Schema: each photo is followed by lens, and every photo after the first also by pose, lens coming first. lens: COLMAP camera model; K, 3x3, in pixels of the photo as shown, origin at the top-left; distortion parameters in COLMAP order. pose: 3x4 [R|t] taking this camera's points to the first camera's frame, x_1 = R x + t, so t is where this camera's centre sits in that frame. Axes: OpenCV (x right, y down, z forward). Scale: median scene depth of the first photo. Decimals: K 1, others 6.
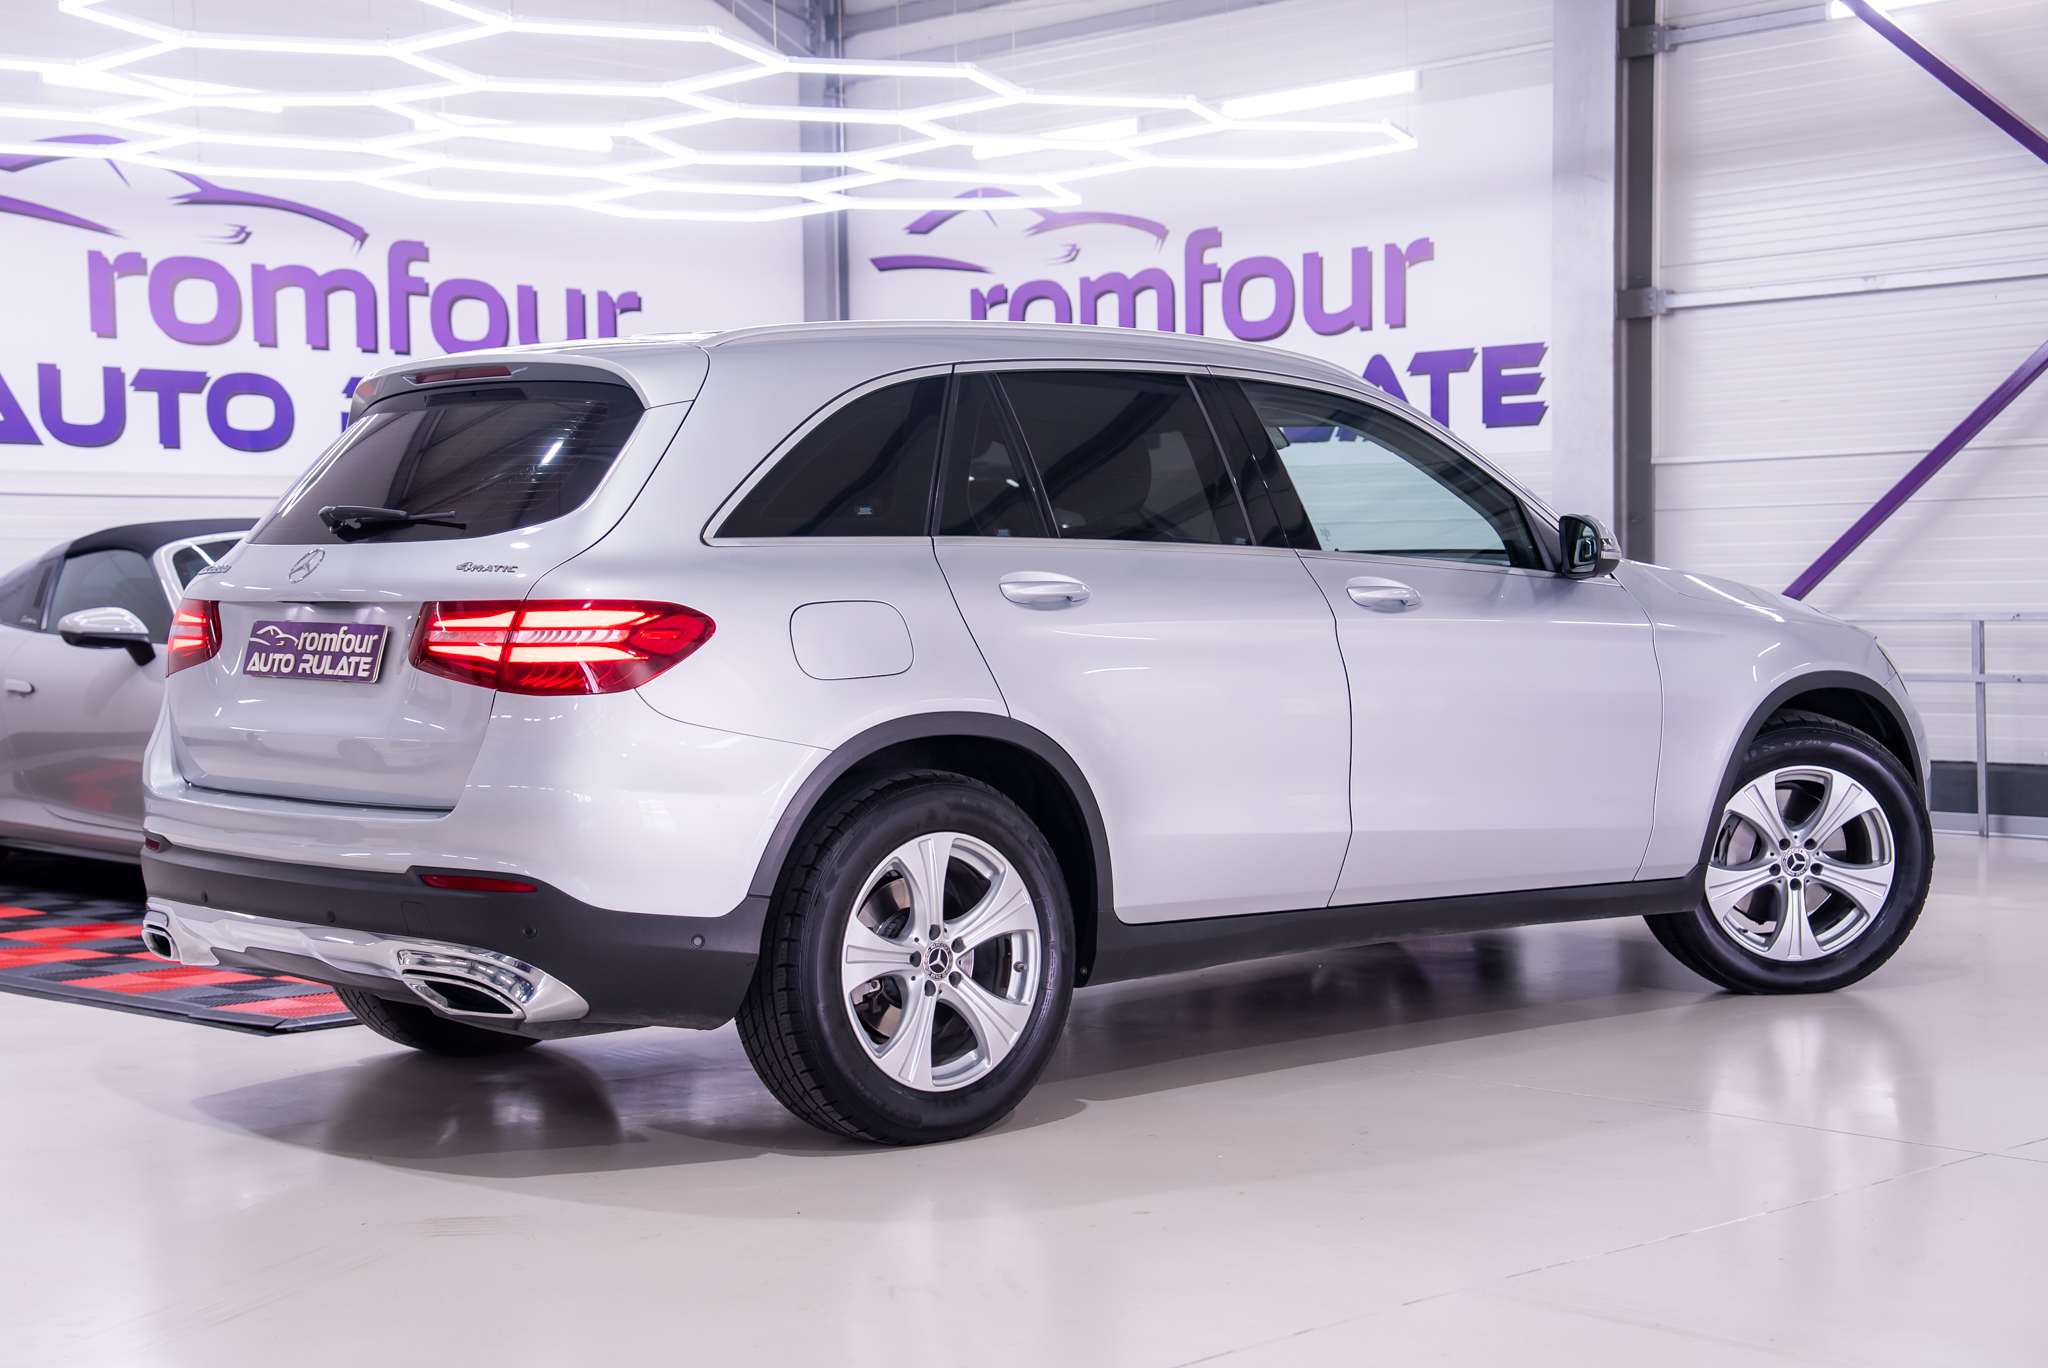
lens RADIAL K [[3180.0, 0, 1013.9], [0, 3180.0, 695.6], [0, 0, 1]] dist [0.221506, 0.000000]
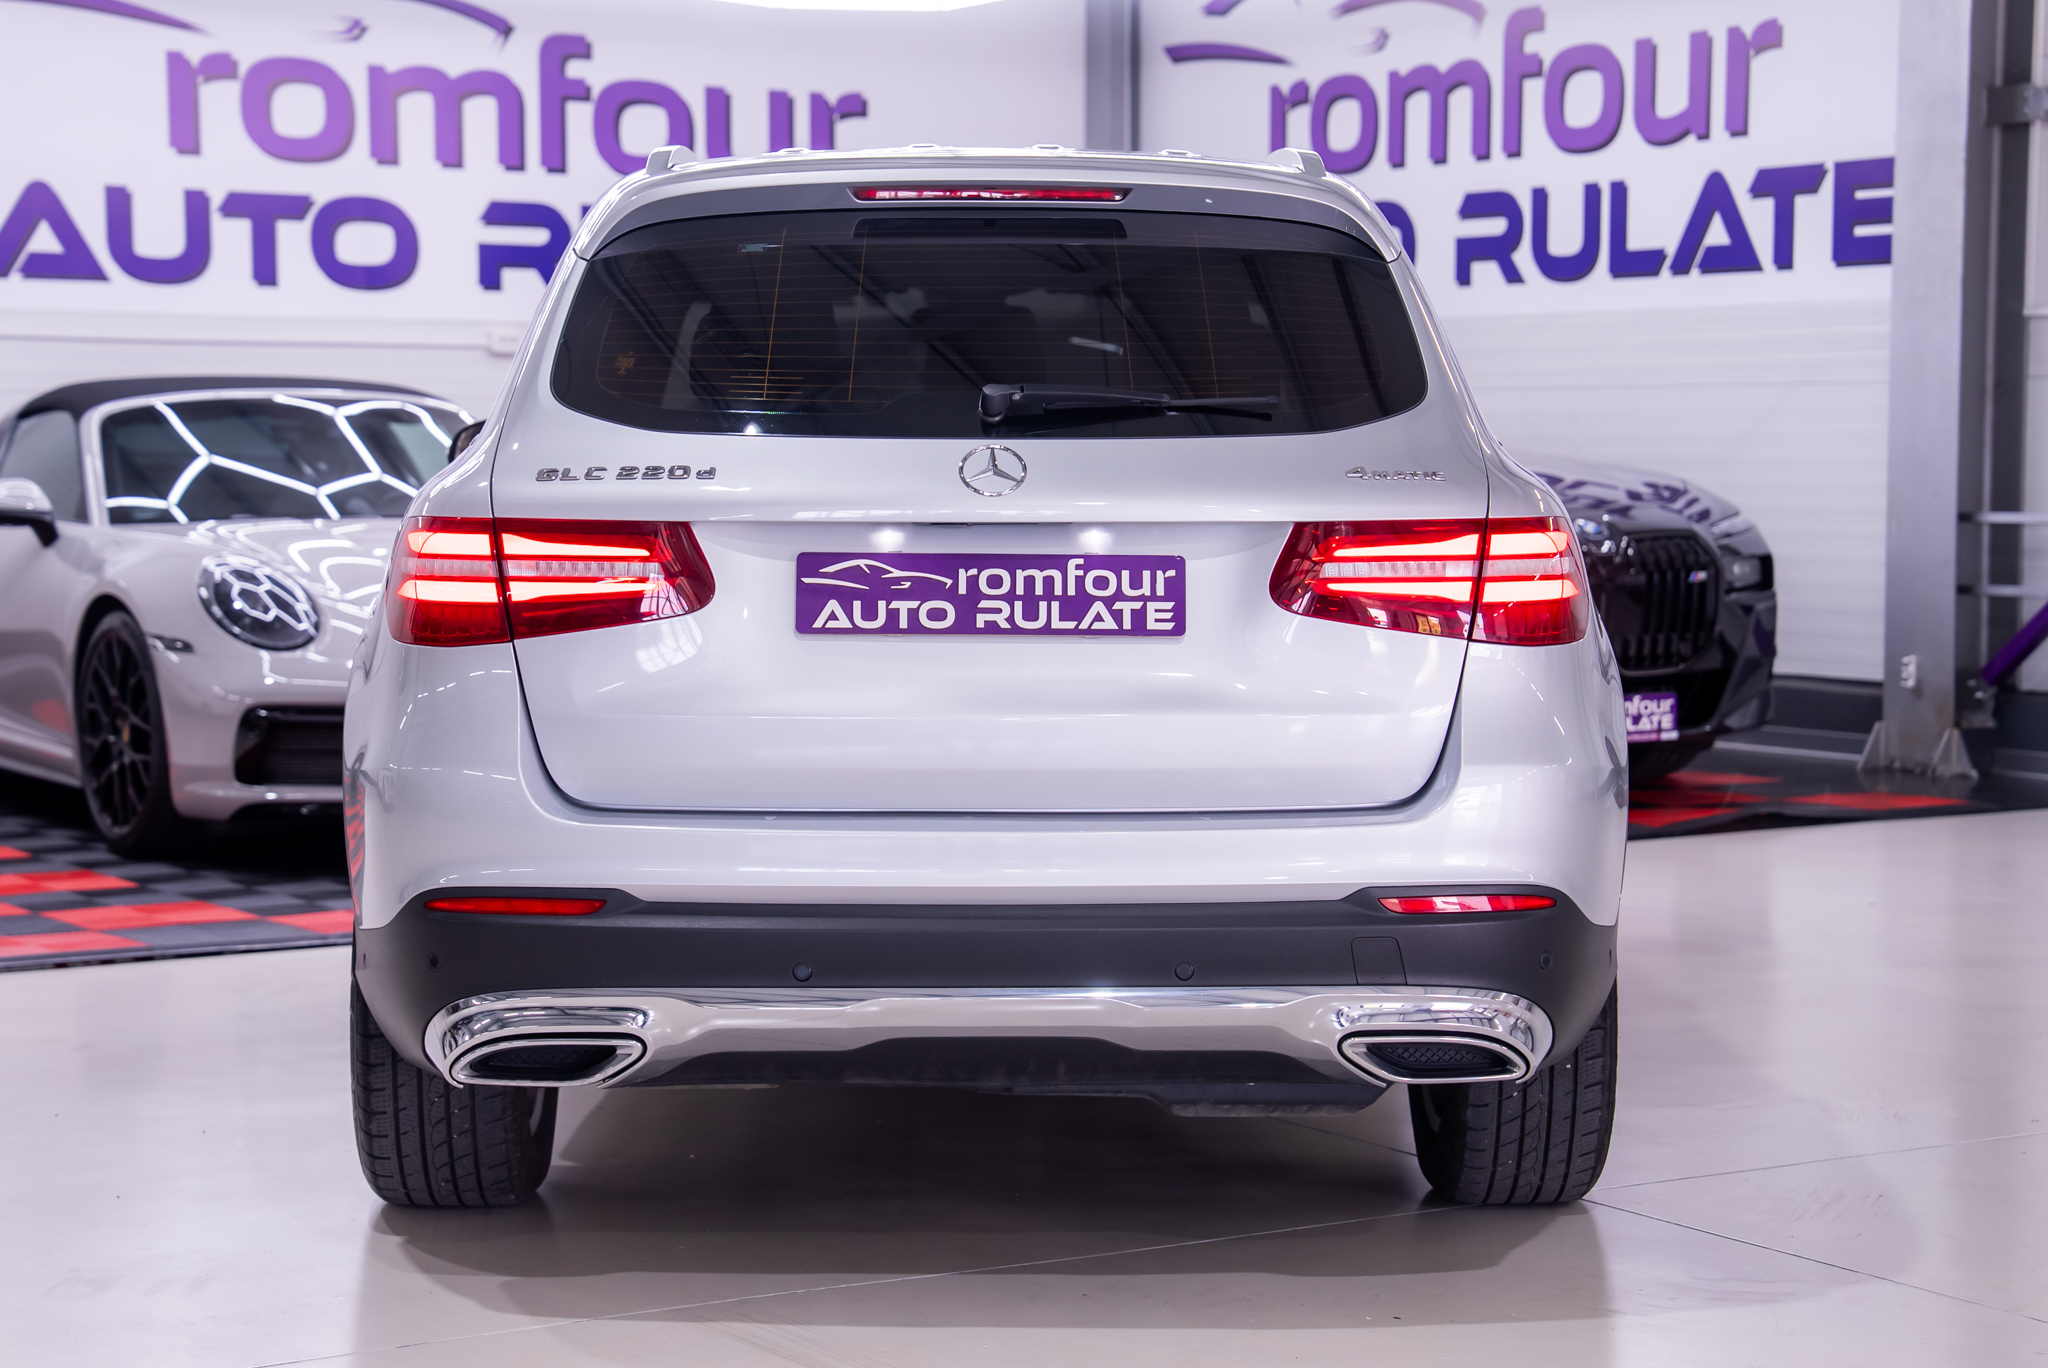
lens RADIAL K [[4211.2, 0, 1062.8], [0, 4211.2, 693.4], [0, 0, 1]] dist [0.339763, 0.000000]
pose [[0.975048, 0.027039, -0.220340, 0.194537], [-0.021105, 0.999350, 0.029241, -0.007091], [0.220987, -0.023862, 0.974985, -0.048236]]
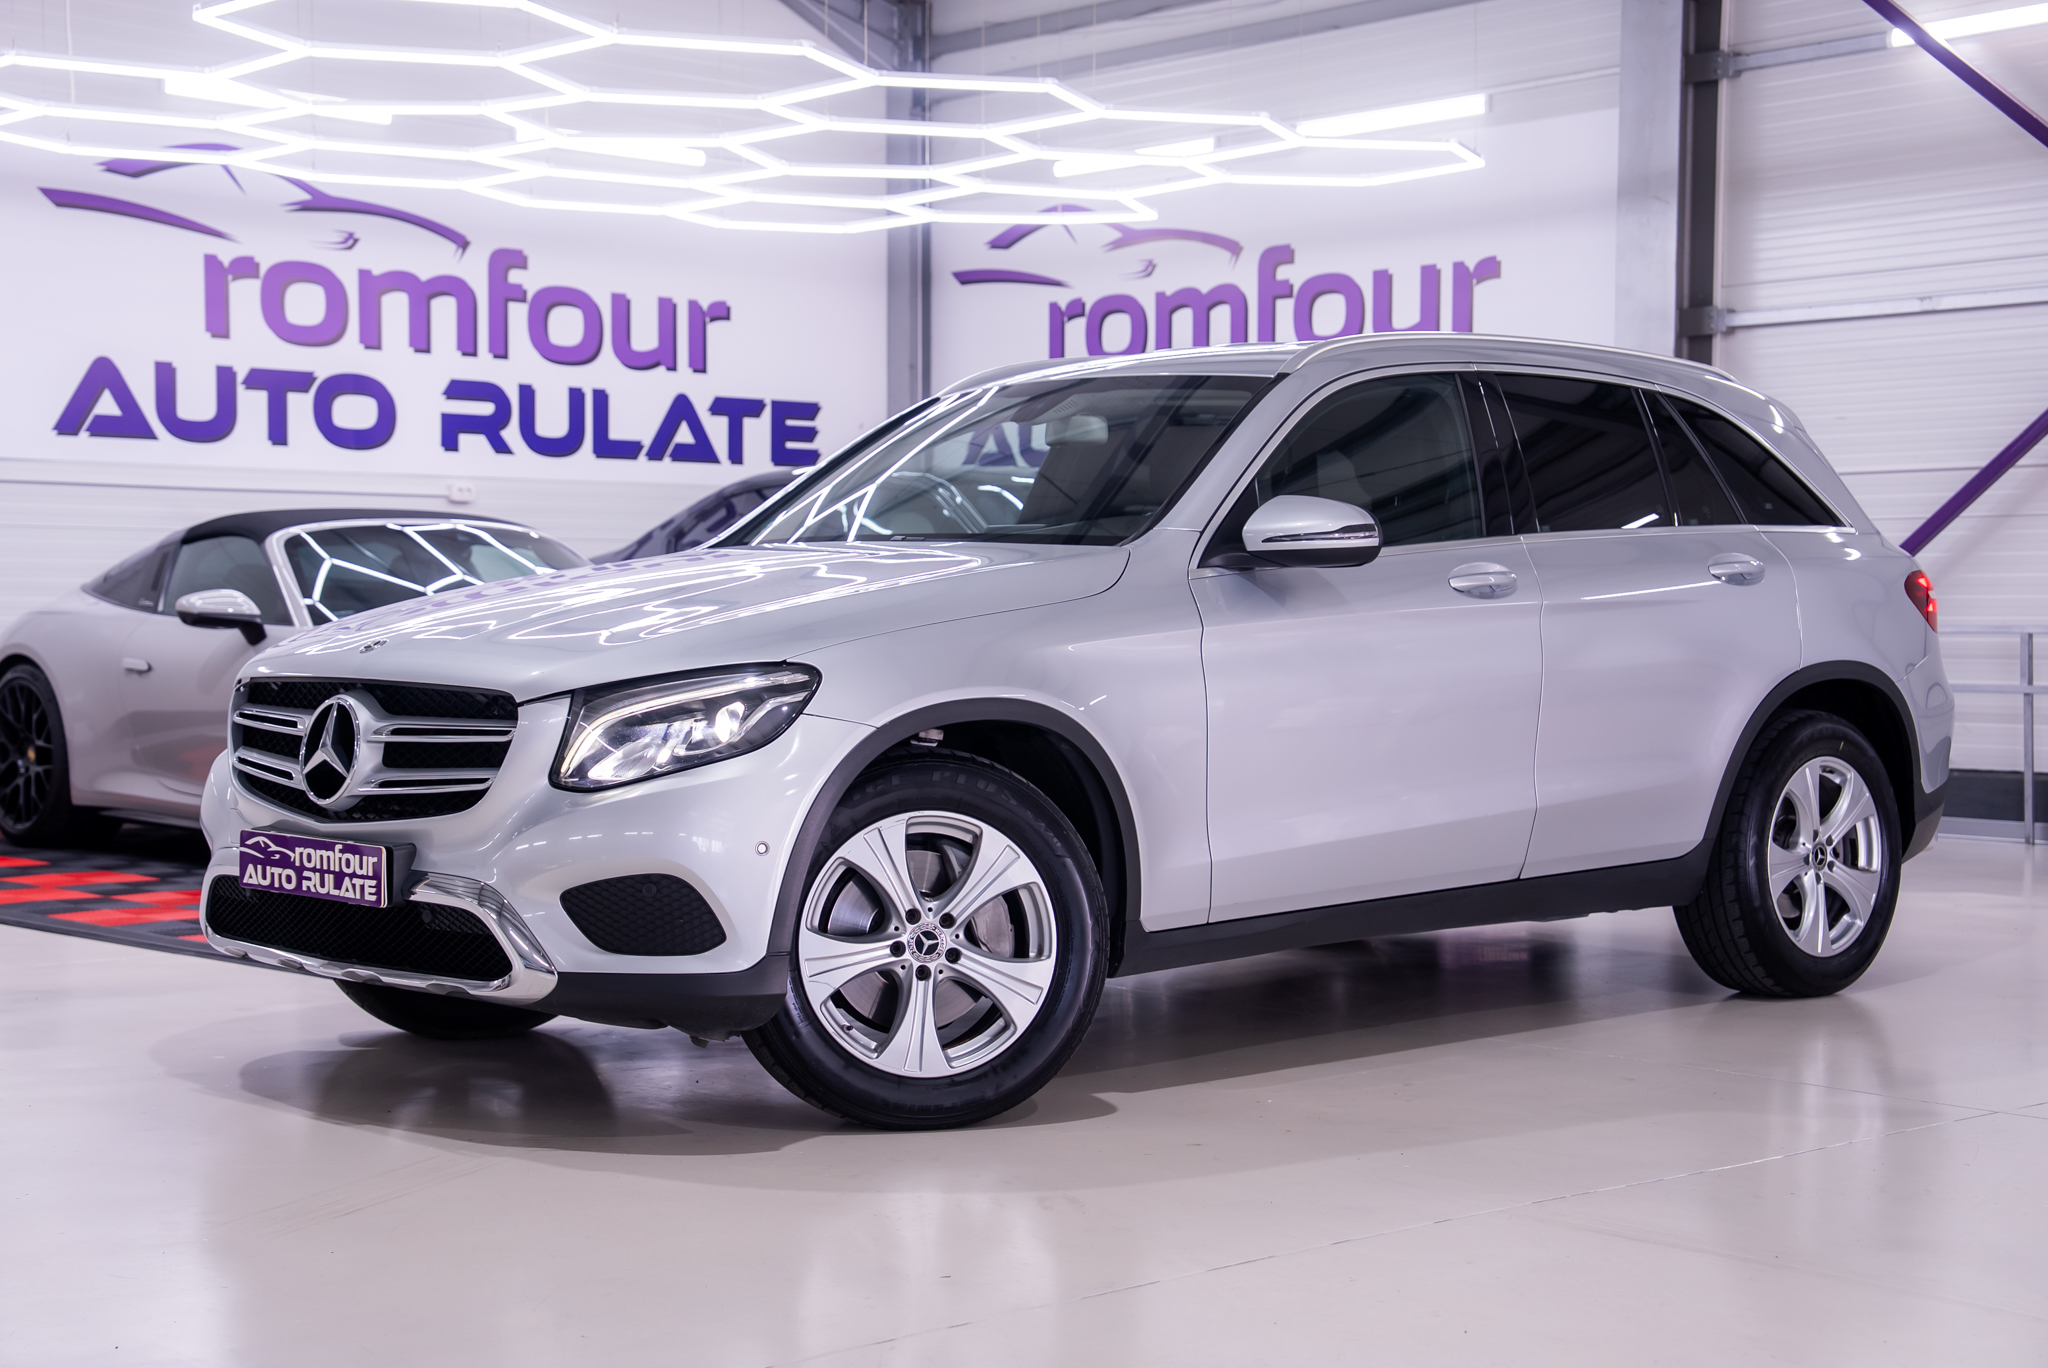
lens RADIAL K [[3180.0, 0, 1014.6], [0, 3180.0, 695.2], [0, 0, 1]] dist [0.221506, 0.000000]
pose [[0.999609, 0.015907, -0.022975, 0.001042], [-0.016113, 0.999831, -0.008826, 0.009454], [0.022831, 0.009193, 0.999697, -0.030511]]
